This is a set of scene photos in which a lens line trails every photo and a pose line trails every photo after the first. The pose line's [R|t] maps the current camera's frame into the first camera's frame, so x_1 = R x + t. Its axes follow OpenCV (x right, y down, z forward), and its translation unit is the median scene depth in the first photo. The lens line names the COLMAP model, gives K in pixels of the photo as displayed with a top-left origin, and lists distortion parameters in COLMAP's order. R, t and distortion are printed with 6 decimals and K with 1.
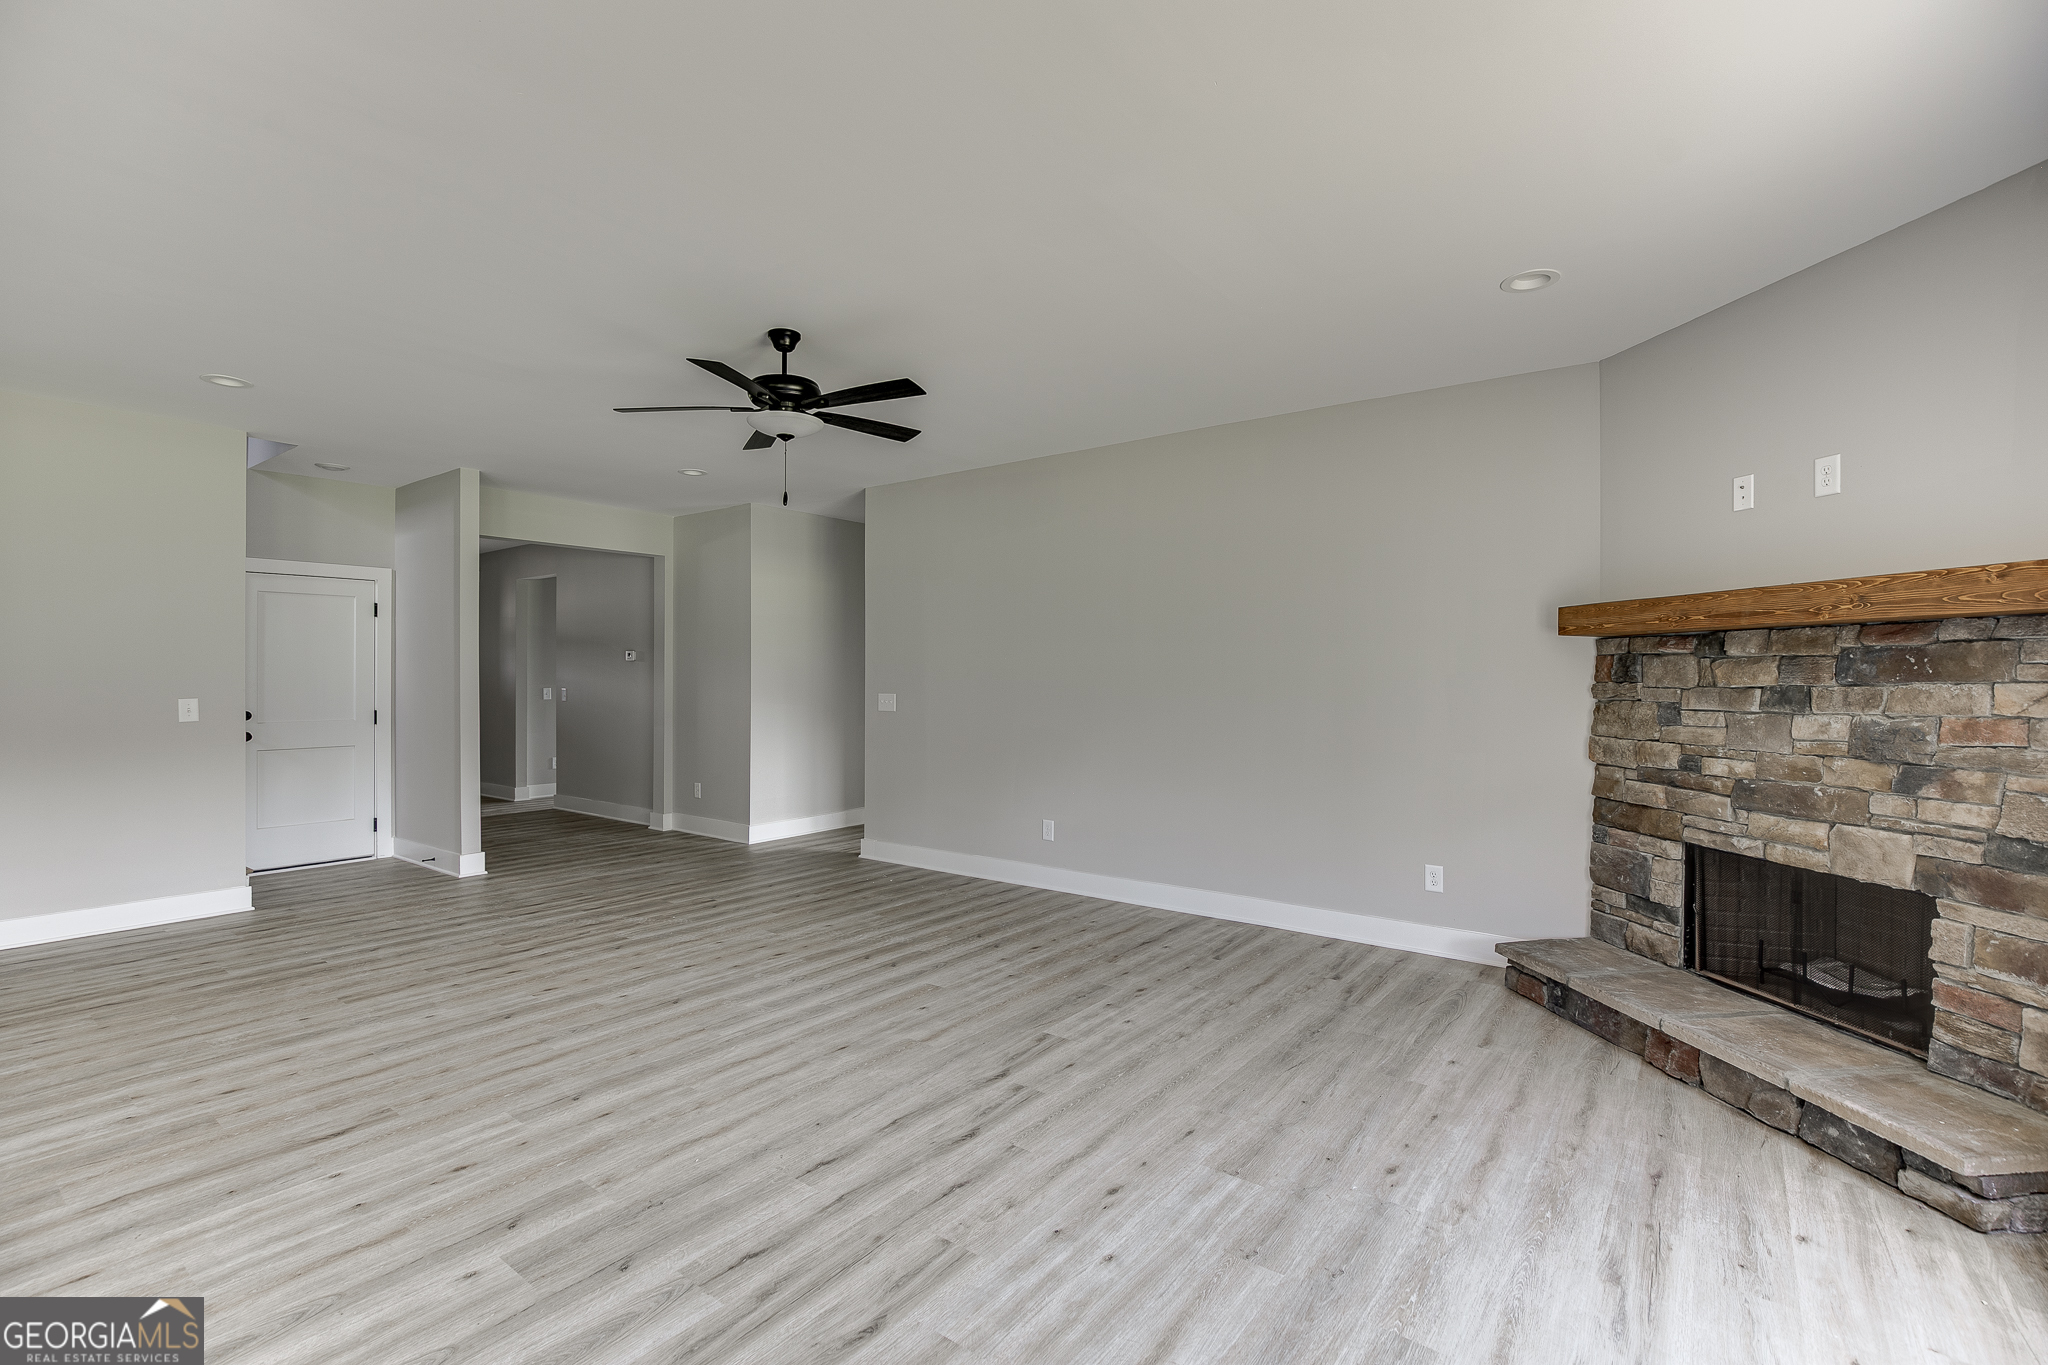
lens RADIAL K [[914.6, 0, 1024.0], [0, 914.6, 682.5], [0, 0, 1]] dist [-0.000983, -0.000062]
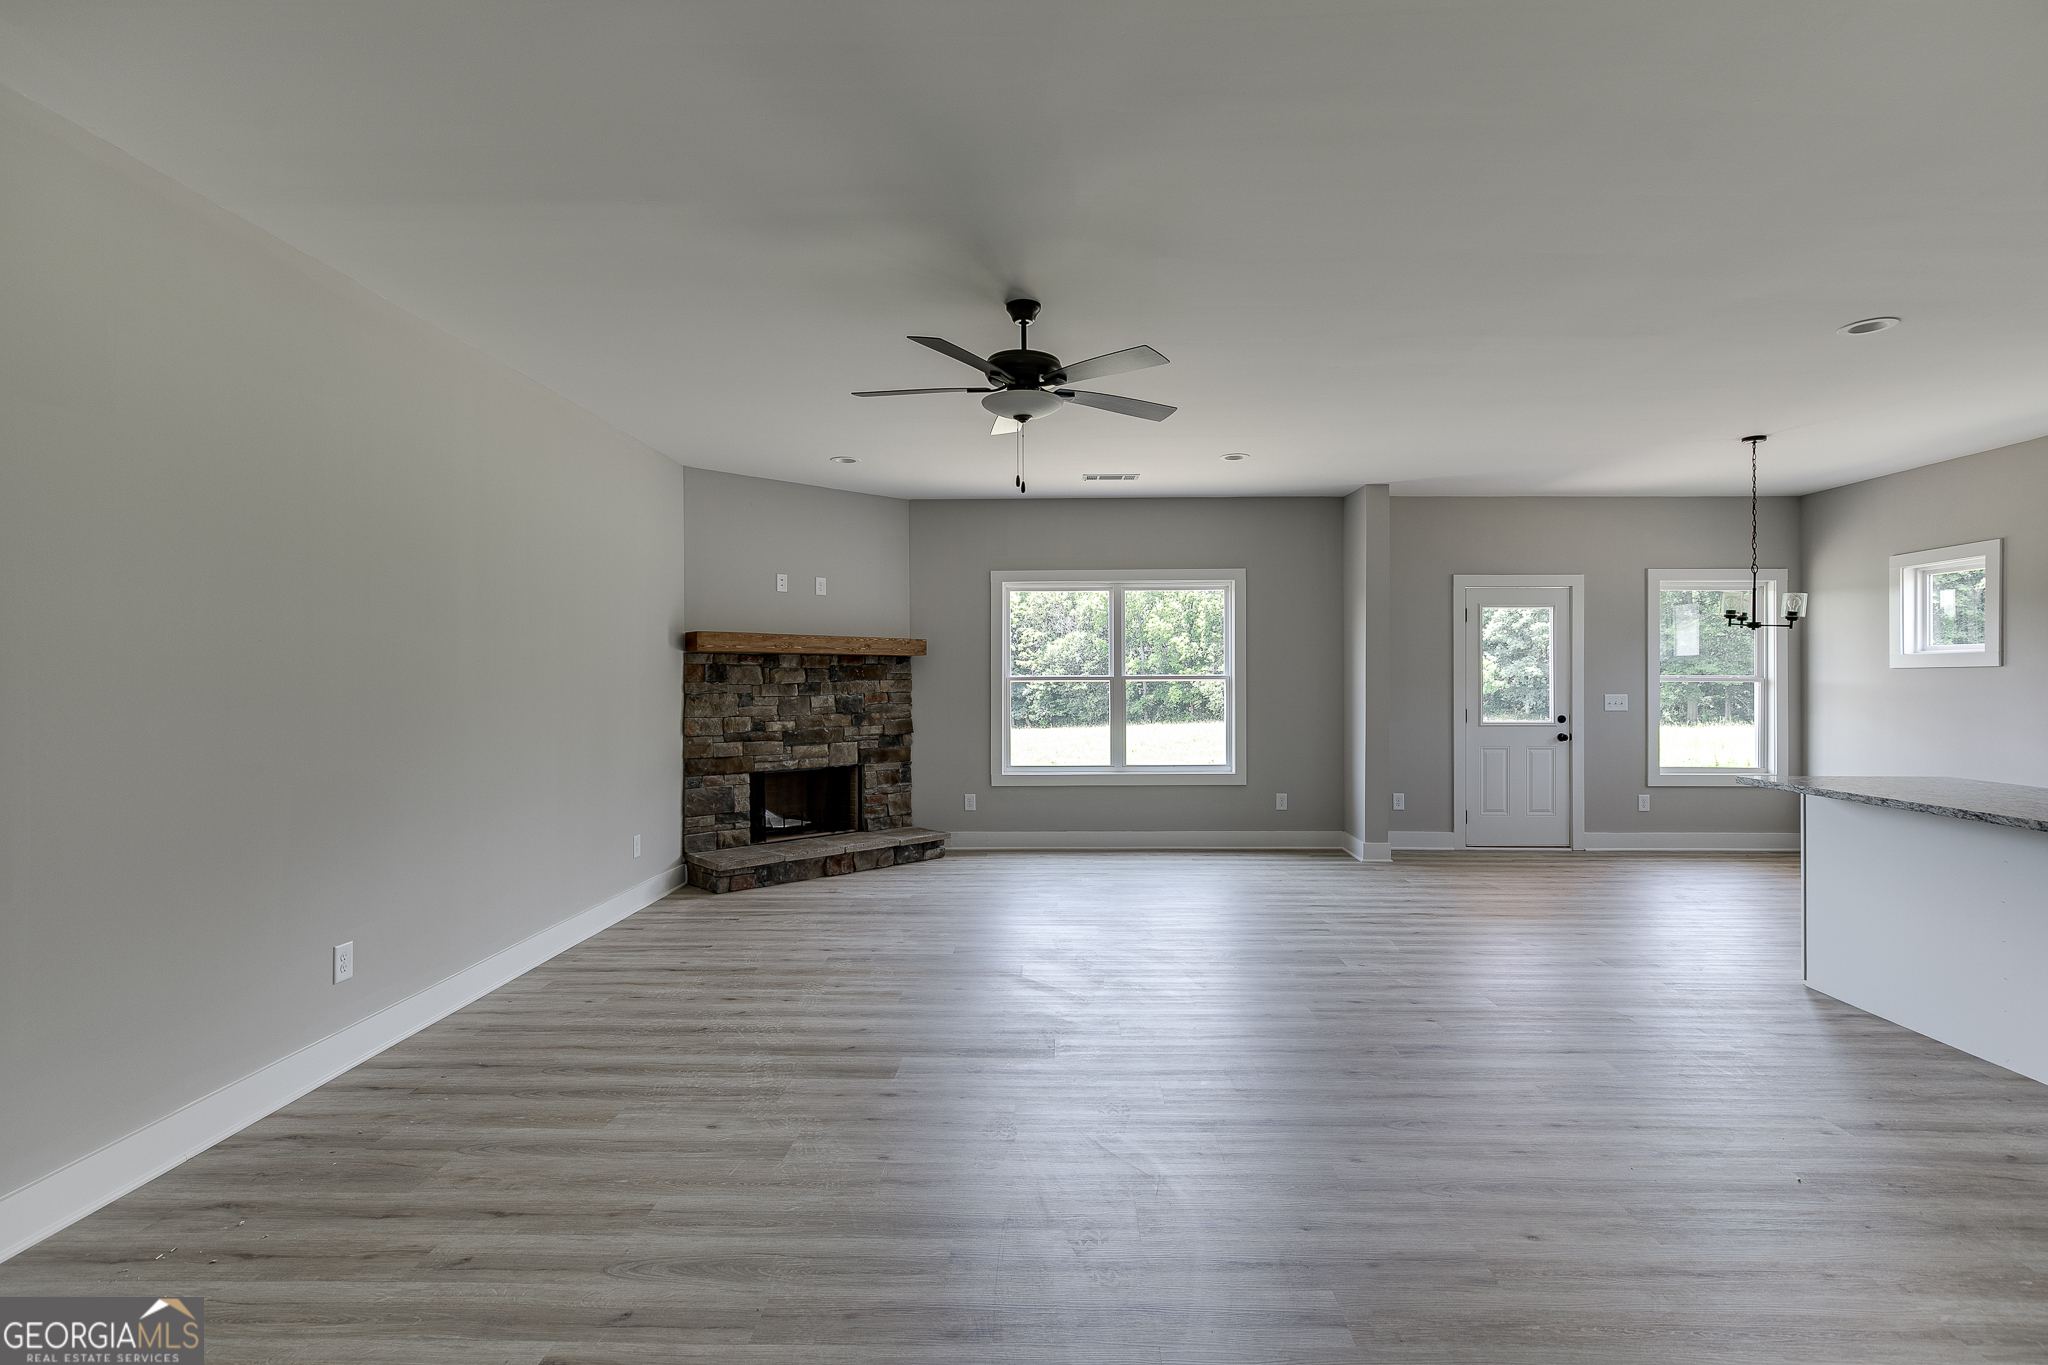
lens RADIAL K [[1032.5, 0, 1024.0], [0, 1032.5, 682.5], [0, 0, 1]] dist [0.000412, 0.000116]
pose [[-0.589605, -0.000891, 0.807691, -1.227770], [0.008714, 0.999934, 0.007464, -0.008457], [-0.807645, 0.011439, -0.589558, 1.796285]]
